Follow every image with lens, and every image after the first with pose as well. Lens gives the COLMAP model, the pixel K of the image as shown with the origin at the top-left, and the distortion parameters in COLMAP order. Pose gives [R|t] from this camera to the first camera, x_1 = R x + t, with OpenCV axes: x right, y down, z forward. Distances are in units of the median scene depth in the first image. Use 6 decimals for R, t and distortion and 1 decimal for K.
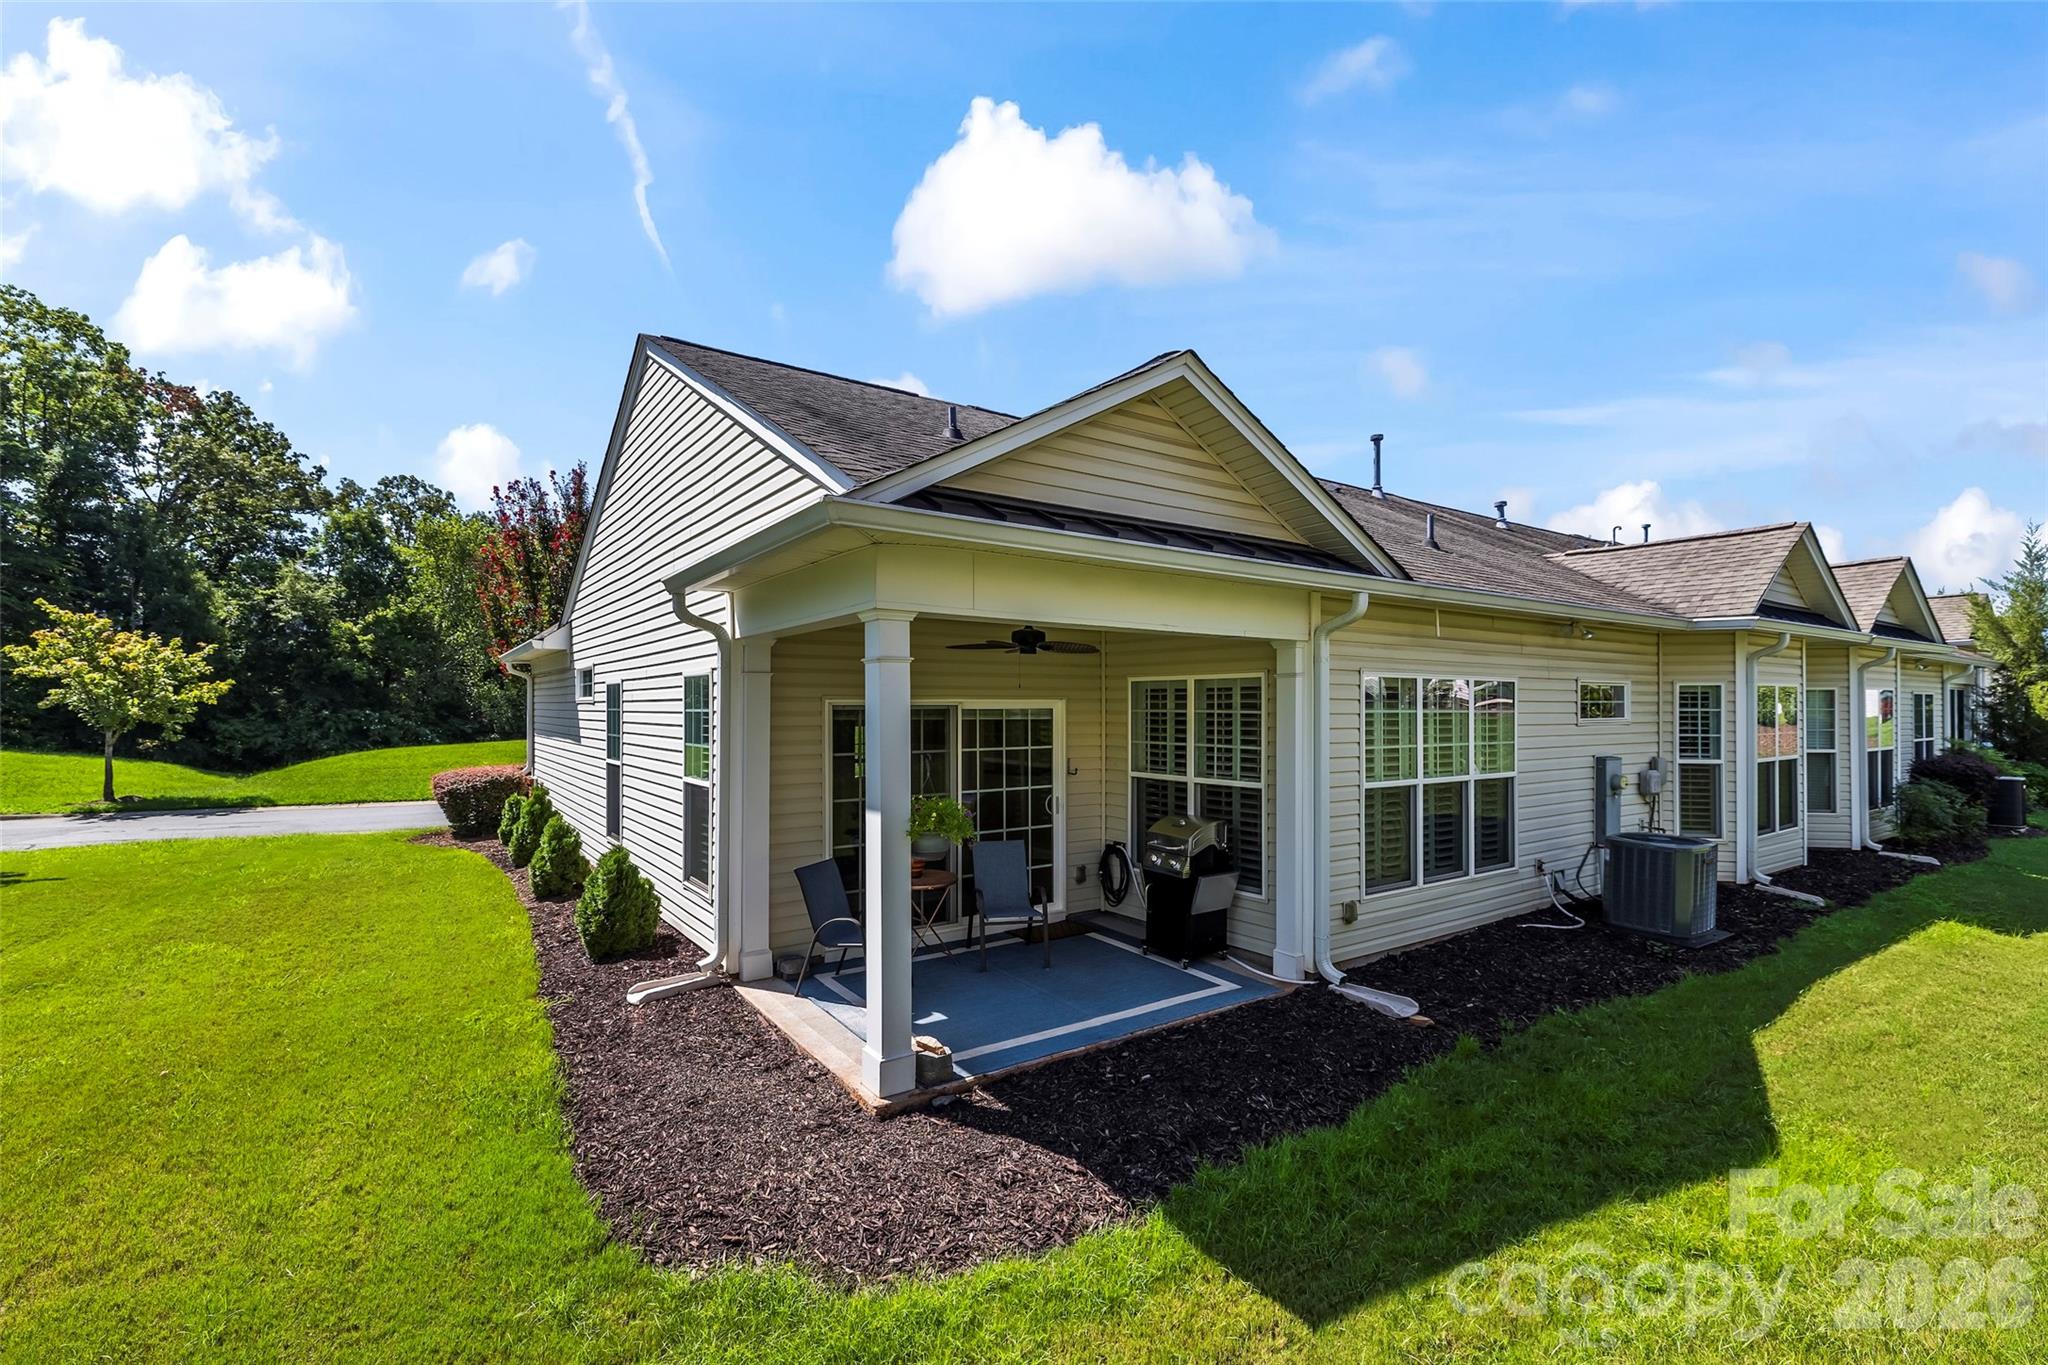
lens RADIAL K [[899.1, 0, 1018.0], [0, 899.1, 695.7], [0, 0, 1]] dist [0.002044, 0.000105]
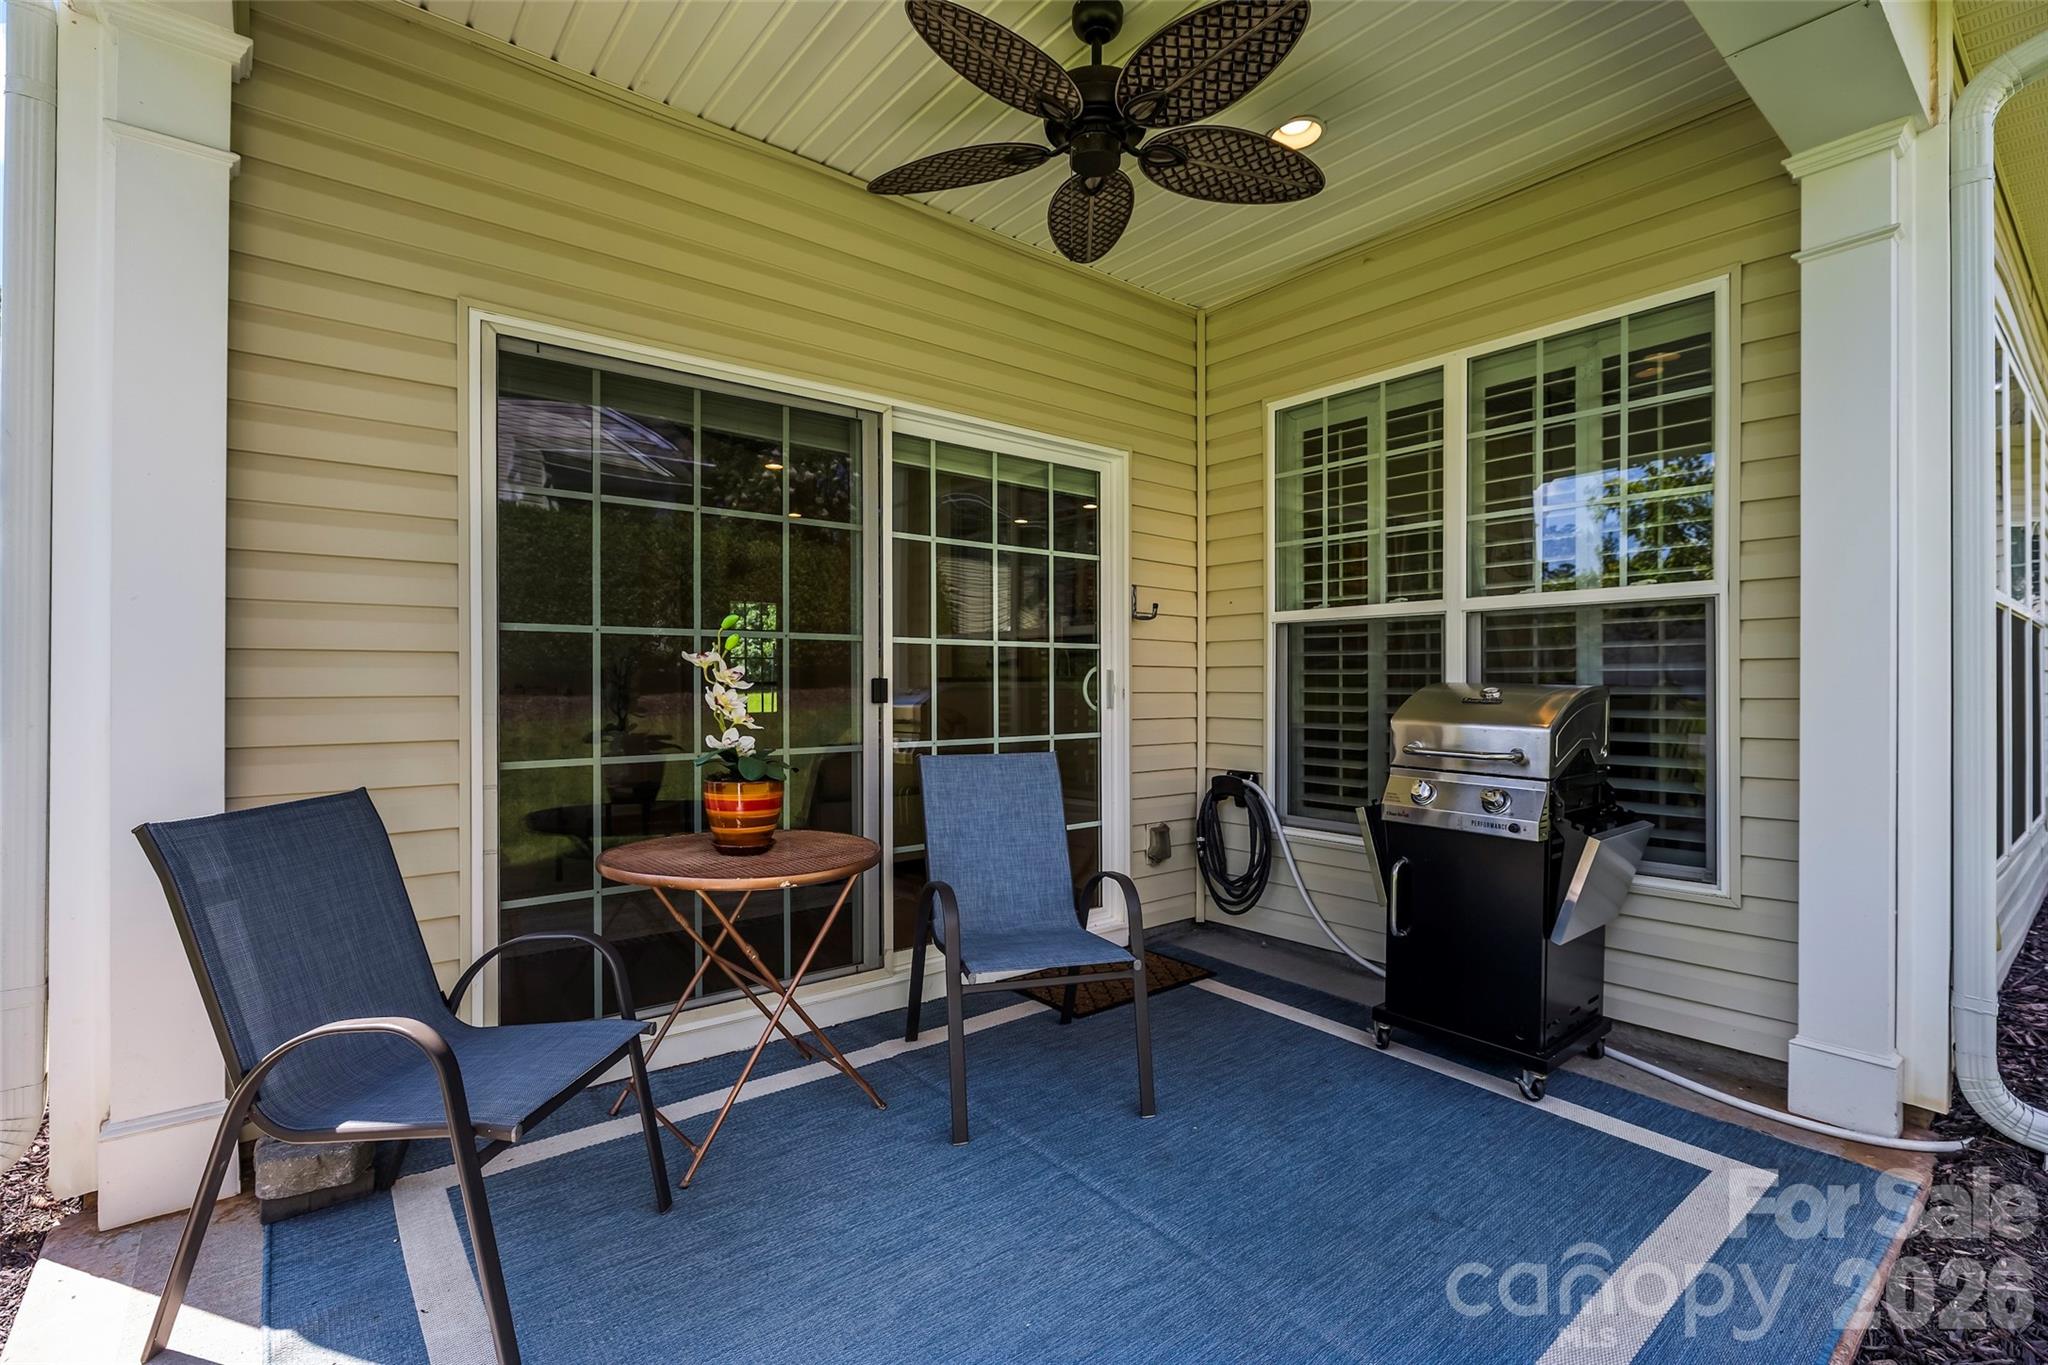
lens RADIAL K [[926.6, 0, 1018.7], [0, 926.6, 691.4], [0, 0, 1]] dist [-0.000830, 0.000032]
pose [[0.997595, -0.002189, 0.069273, -0.034842], [0.001094, 0.999874, 0.015833, 0.122089], [-0.069298, -0.015719, 0.997472, 0.576869]]
